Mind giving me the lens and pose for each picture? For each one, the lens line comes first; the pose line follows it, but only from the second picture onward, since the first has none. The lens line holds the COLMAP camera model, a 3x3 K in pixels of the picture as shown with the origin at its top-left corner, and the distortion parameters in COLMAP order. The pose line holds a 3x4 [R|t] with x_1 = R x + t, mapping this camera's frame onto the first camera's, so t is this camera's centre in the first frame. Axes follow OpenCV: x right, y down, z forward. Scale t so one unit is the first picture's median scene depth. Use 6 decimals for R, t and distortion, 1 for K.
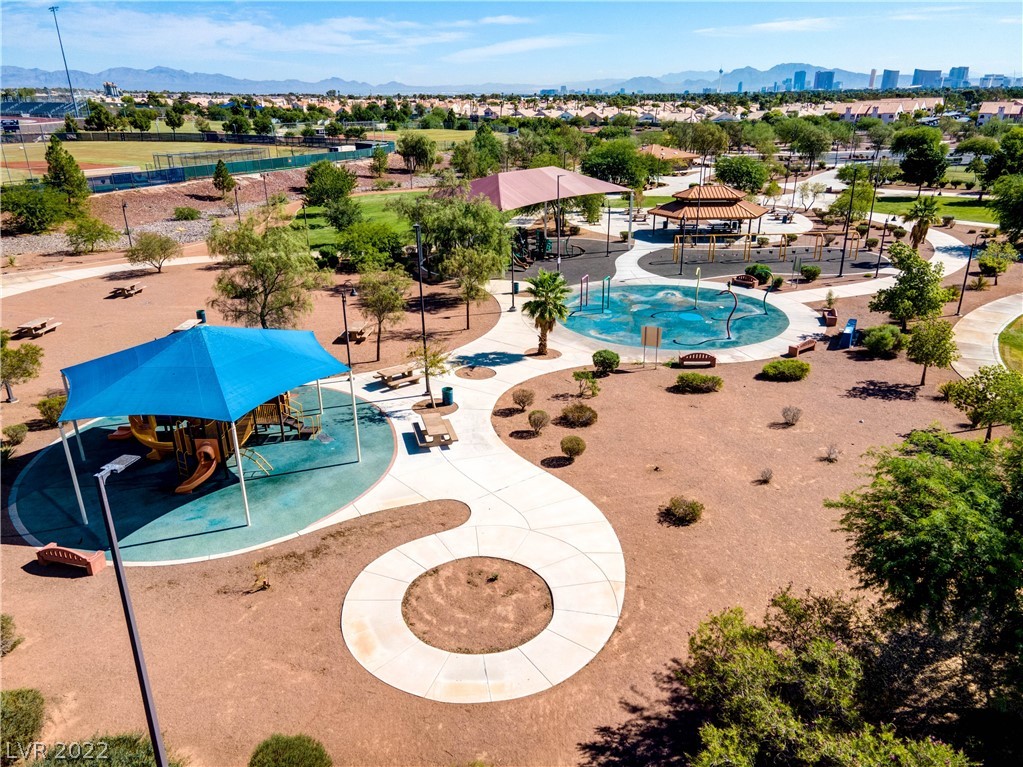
lens RADIAL K [[754.3, 0, 508.3], [0, 754.3, 382.6], [0, 0, 1]] dist [0.017324, 0.041492]
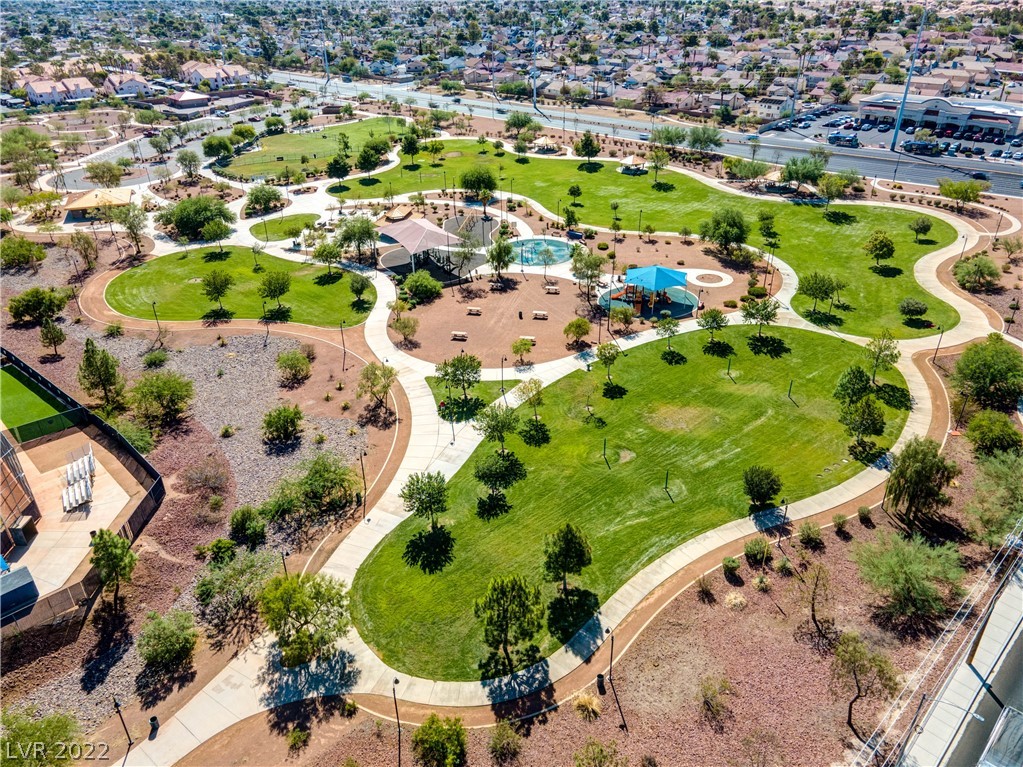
lens RADIAL K [[730.4, 0, 511.5], [0, 730.4, 383.5], [0, 0, 1]] dist [0.026373, 0.029136]
pose [[0.184234, -0.479613, 0.857921, -2.203222], [0.373682, 0.841497, 0.390185, -0.717146], [-0.909076, 0.248705, 0.334255, 0.262163]]
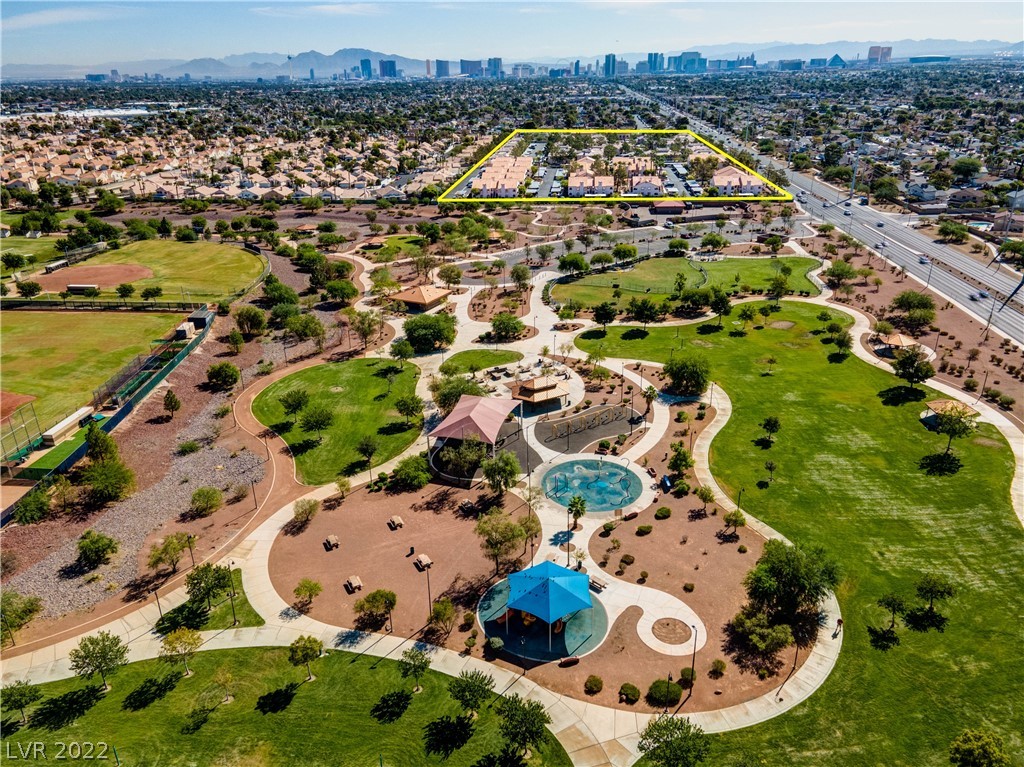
lens RADIAL K [[742.0, 0, 511.4], [0, 742.0, 388.1], [0, 0, 1]] dist [0.022187, 0.036865]
pose [[0.866372, -0.206385, 0.454759, -0.873943], [0.192014, 0.978275, 0.078164, -0.544813], [-0.461011, 0.019601, 0.887178, -0.805914]]
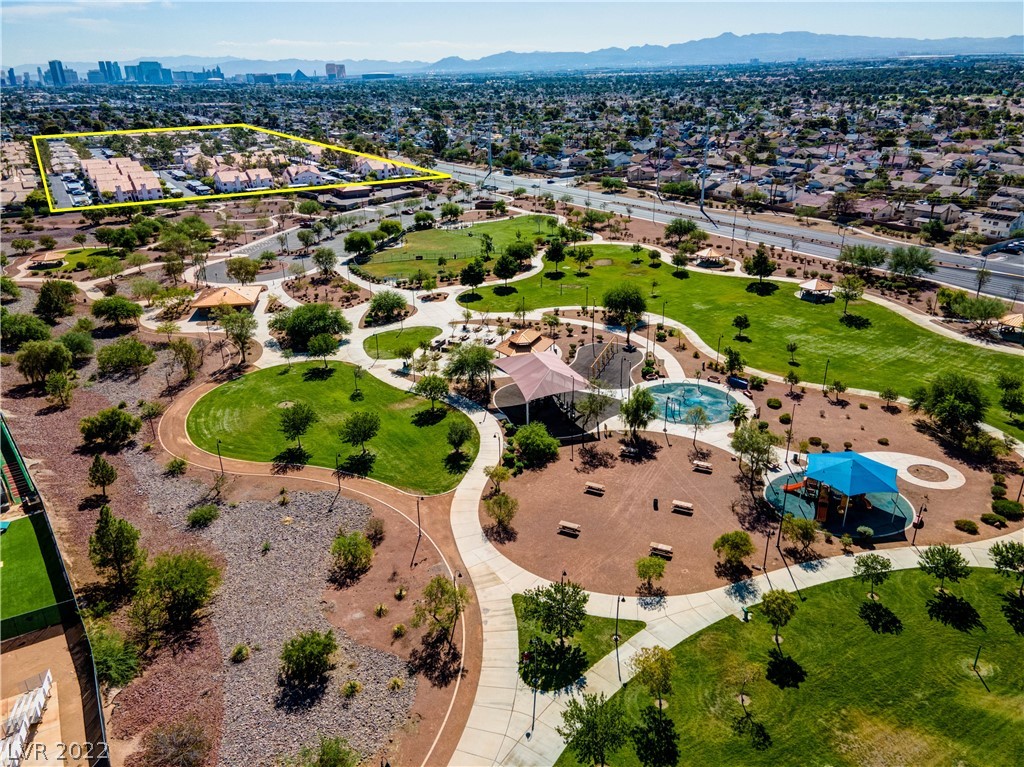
lens RADIAL K [[737.7, 0, 509.1], [0, 737.7, 384.9], [0, 0, 1]] dist [0.013586, 0.037504]
pose [[0.395836, -0.361269, 0.844274, -1.697140], [0.348139, 0.909775, 0.226073, -0.757251], [-0.849773, 0.204437, 0.485893, 0.330049]]
